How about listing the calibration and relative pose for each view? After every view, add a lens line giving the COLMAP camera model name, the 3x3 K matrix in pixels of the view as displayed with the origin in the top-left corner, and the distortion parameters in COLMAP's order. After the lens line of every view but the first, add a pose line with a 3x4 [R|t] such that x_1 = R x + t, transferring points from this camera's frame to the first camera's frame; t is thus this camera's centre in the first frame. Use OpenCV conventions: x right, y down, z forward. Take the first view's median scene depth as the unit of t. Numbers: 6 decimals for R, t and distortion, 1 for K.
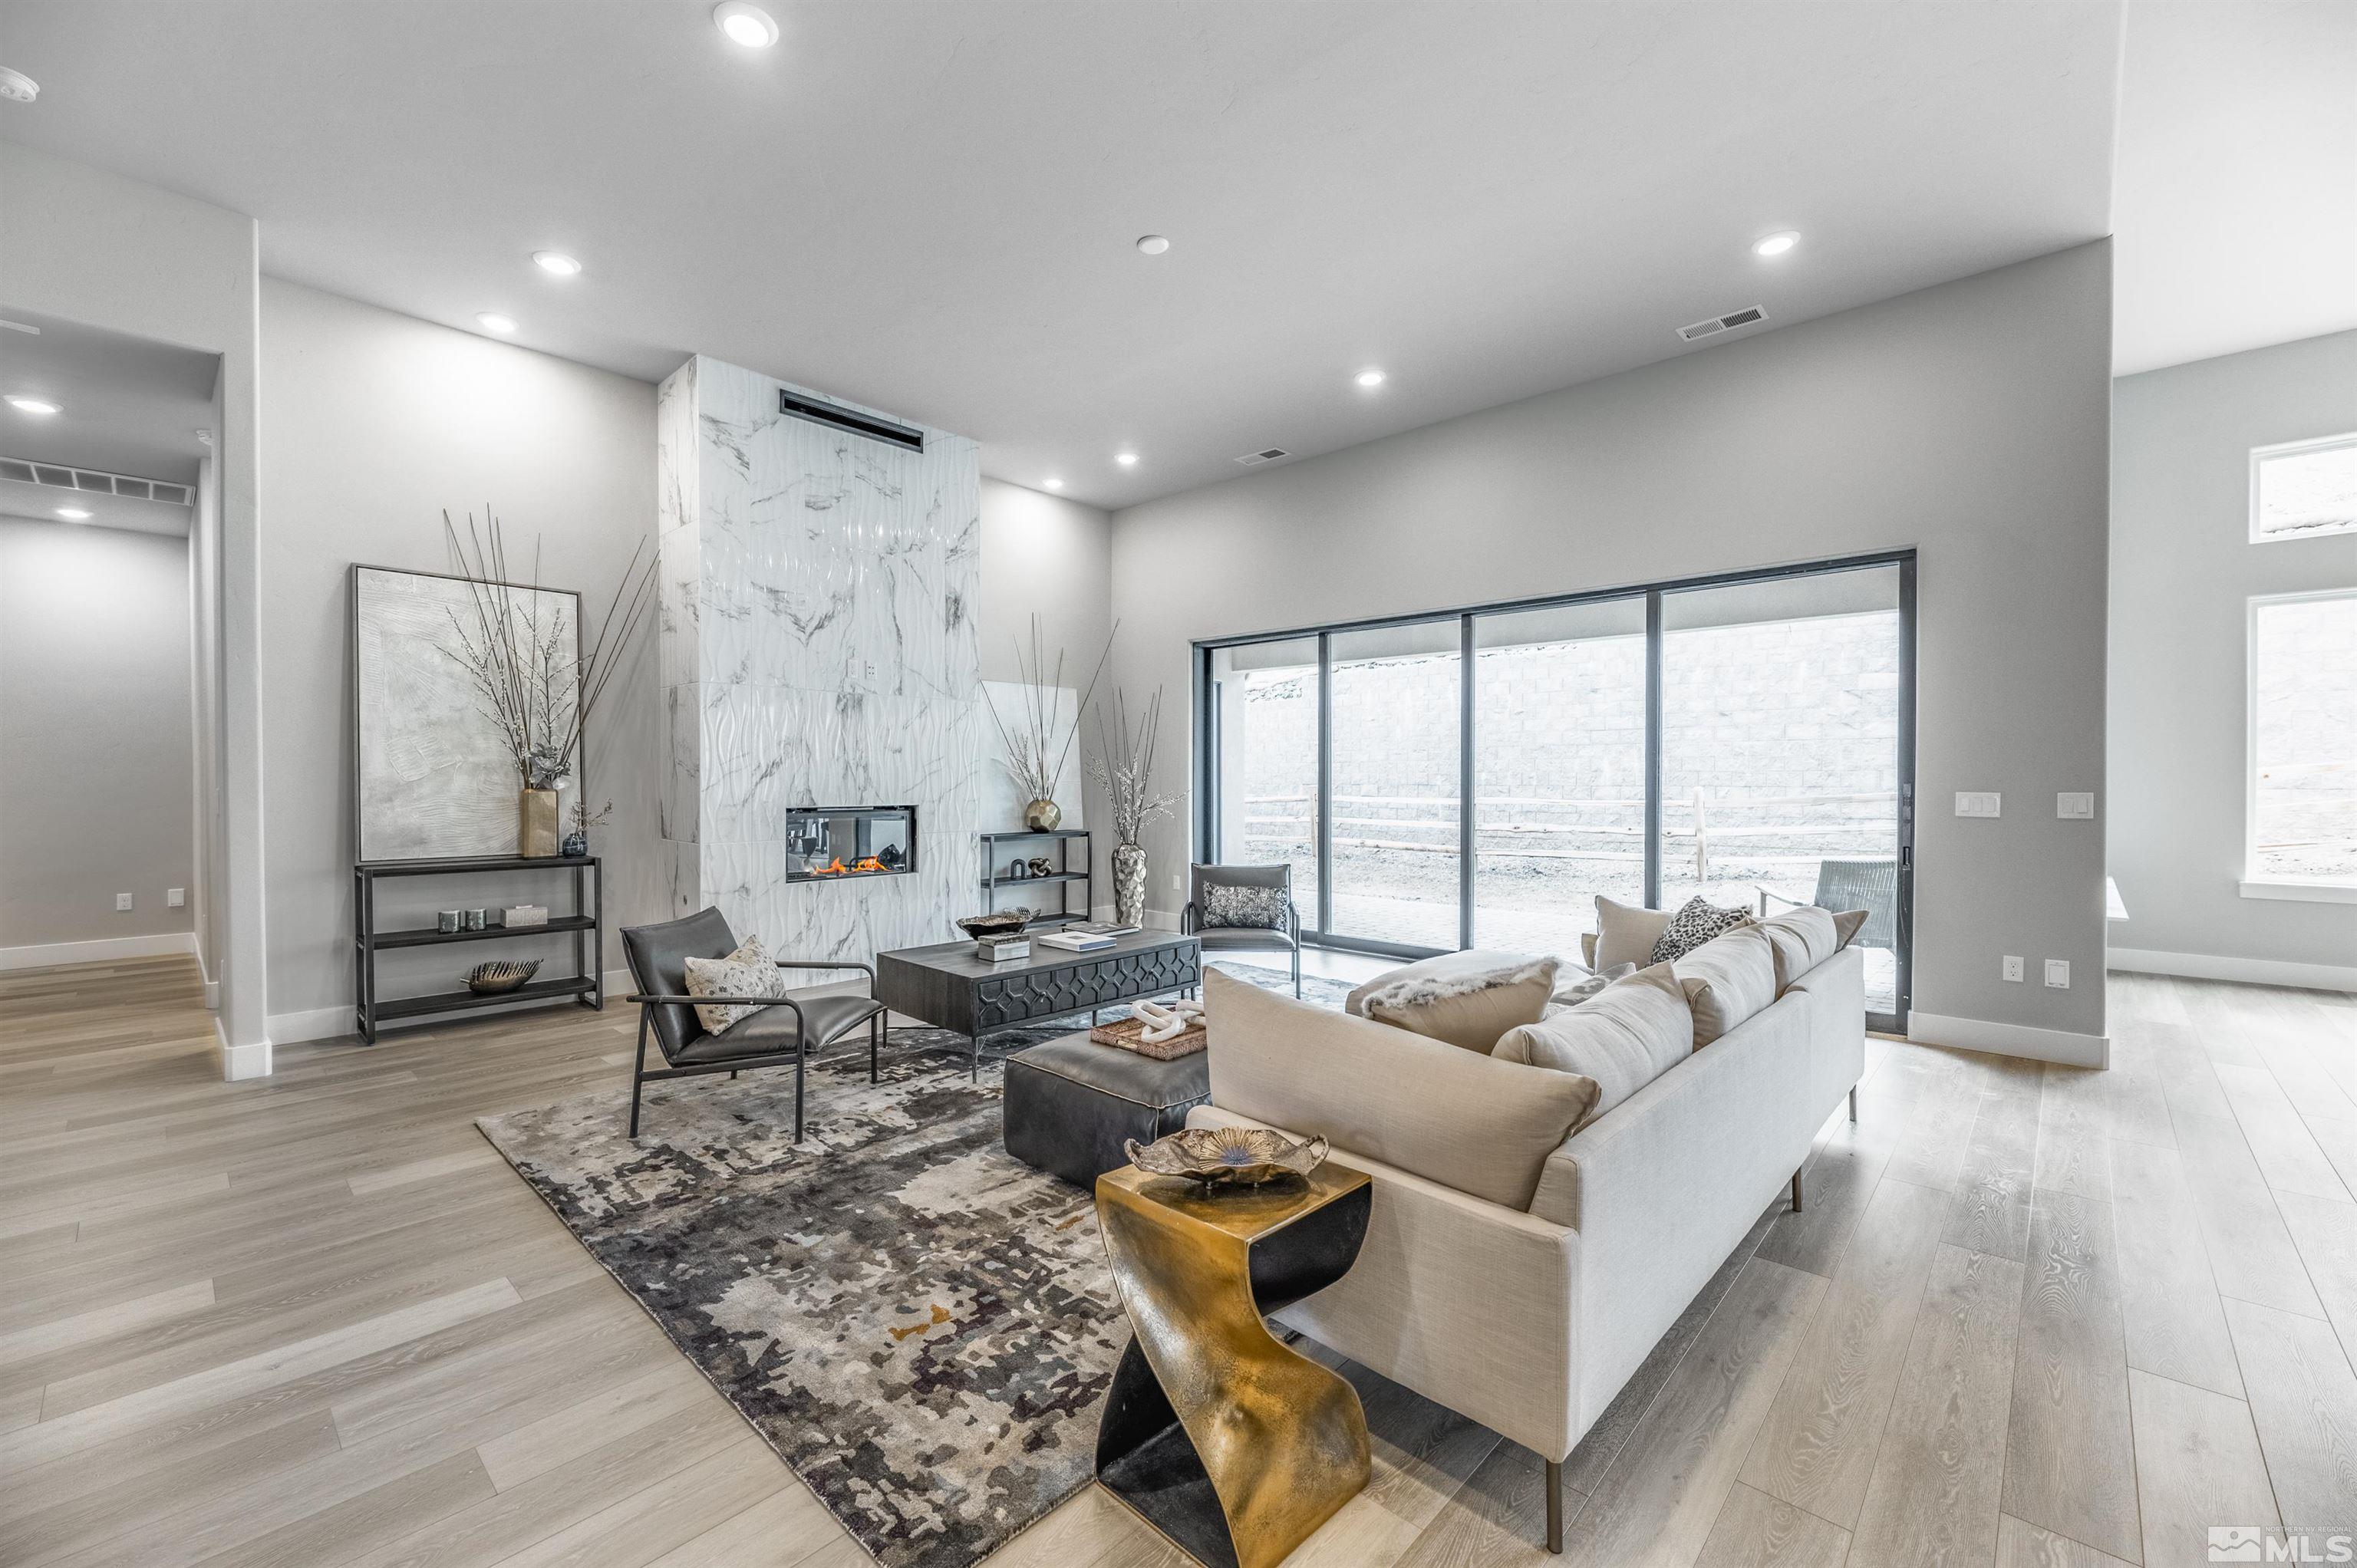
lens RADIAL K [[957.4, 0, 1187.7], [0, 957.4, 788.6], [0, 0, 1]] dist [0.001077, -0.000067]
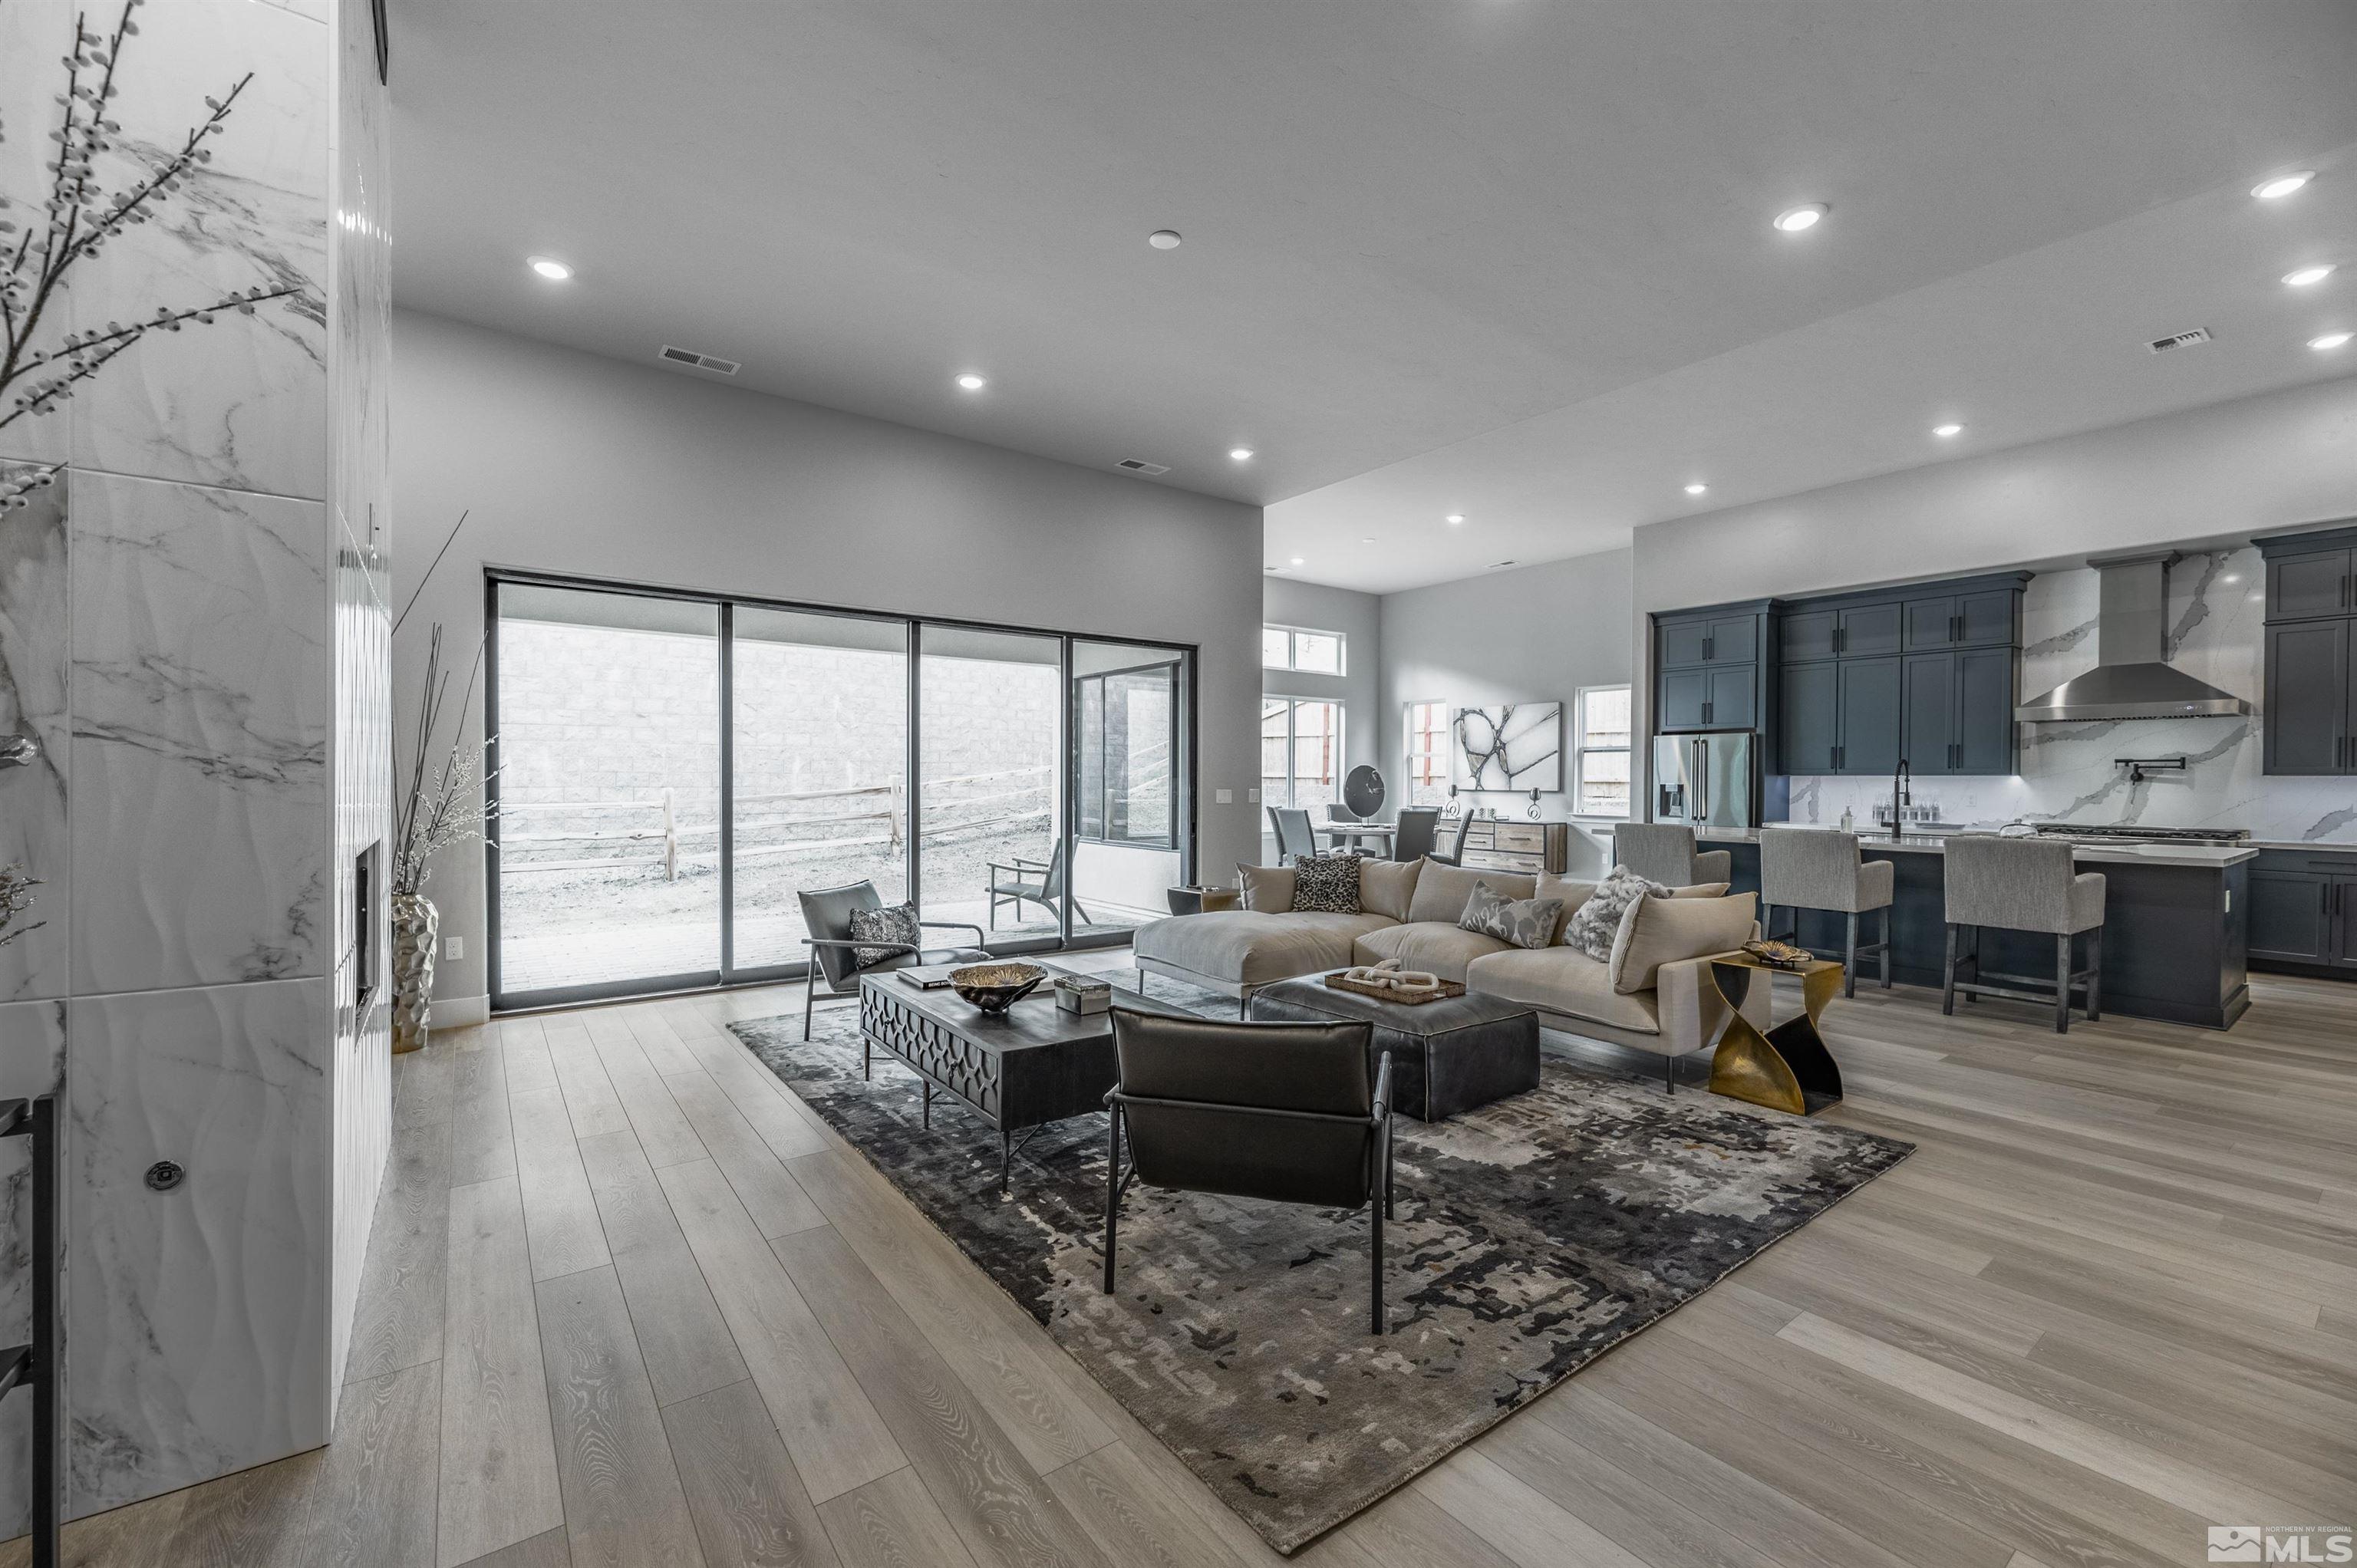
lens RADIAL K [[957.4, 0, 1166.2], [0, 957.4, 780.2], [0, 0, 1]] dist [0.001077, -0.000067]
pose [[0.192704, -0.002028, 0.981255, -0.980226], [0.010463, 0.999945, 0.000012, -0.011874], [-0.981201, 0.010265, 0.192714, 0.794001]]
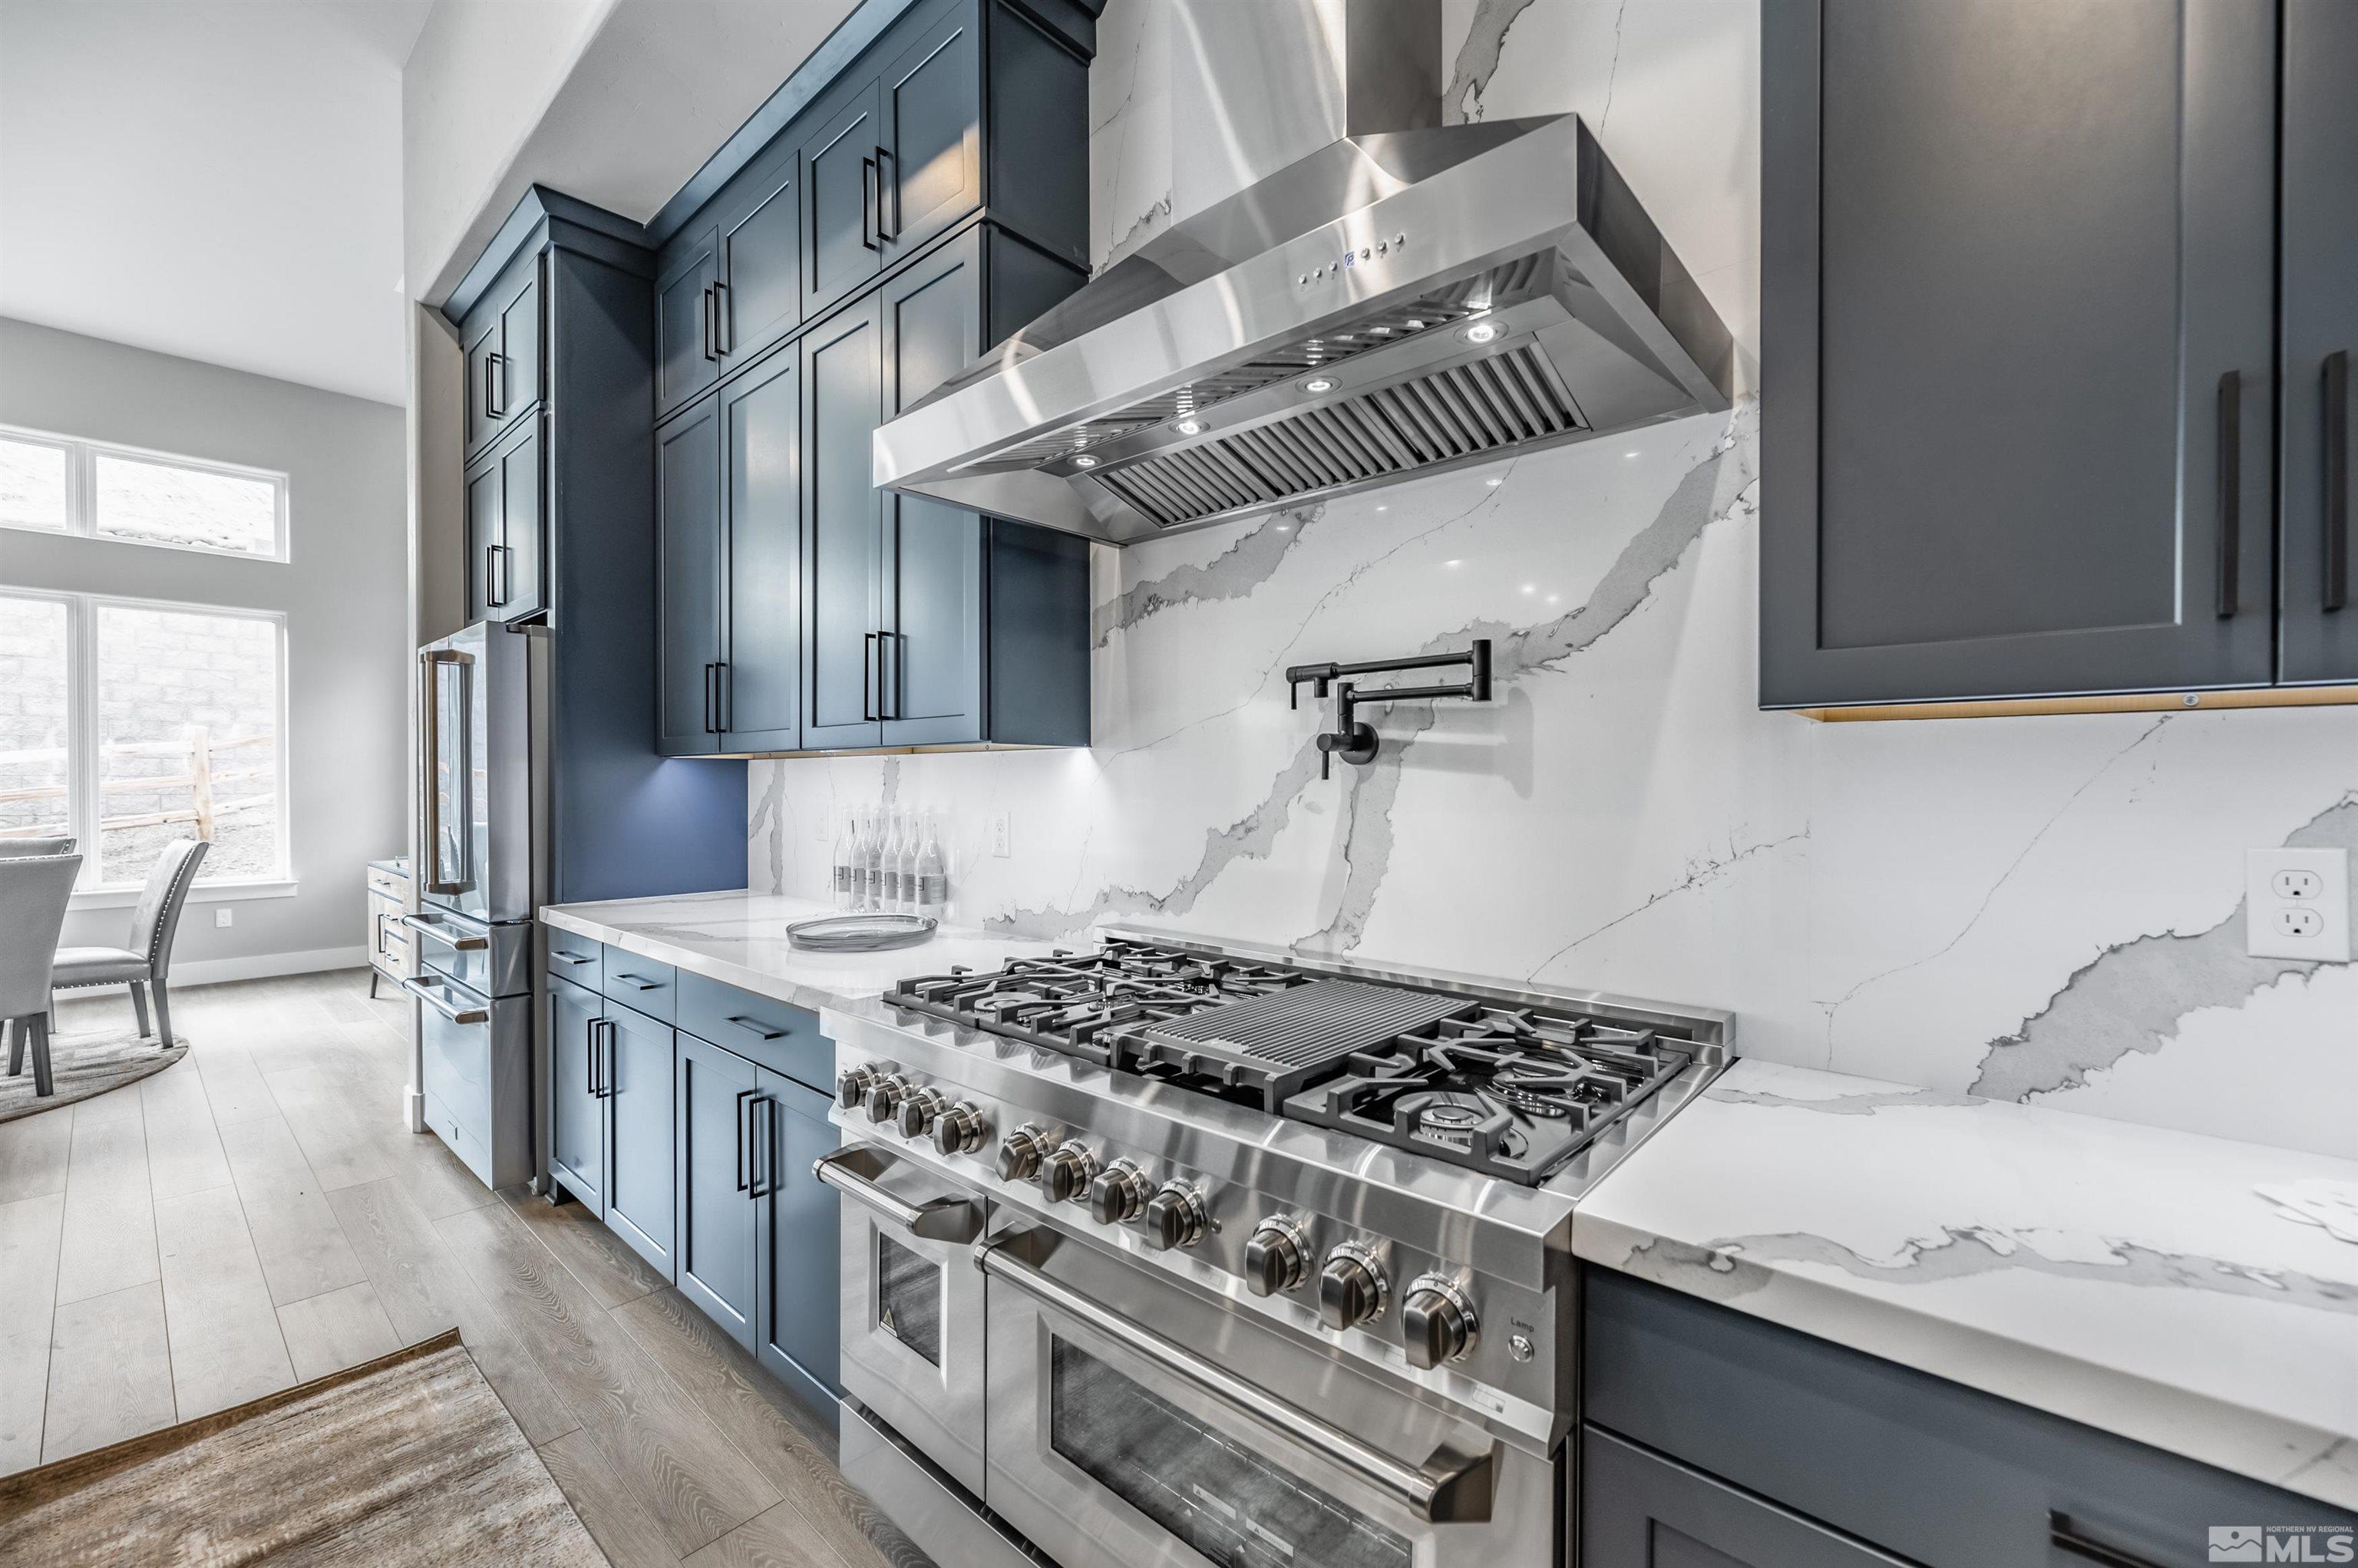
lens RADIAL K [[957.8, 0, 1189.8], [0, 957.8, 770.7], [0, 0, 1]] dist [0.001077, -0.000067]
pose [[-0.008200, 0.008028, 0.999934, 0.688539], [0.019100, 0.999787, -0.007870, 0.014809], [-0.999784, 0.019034, -0.008352, -0.541199]]
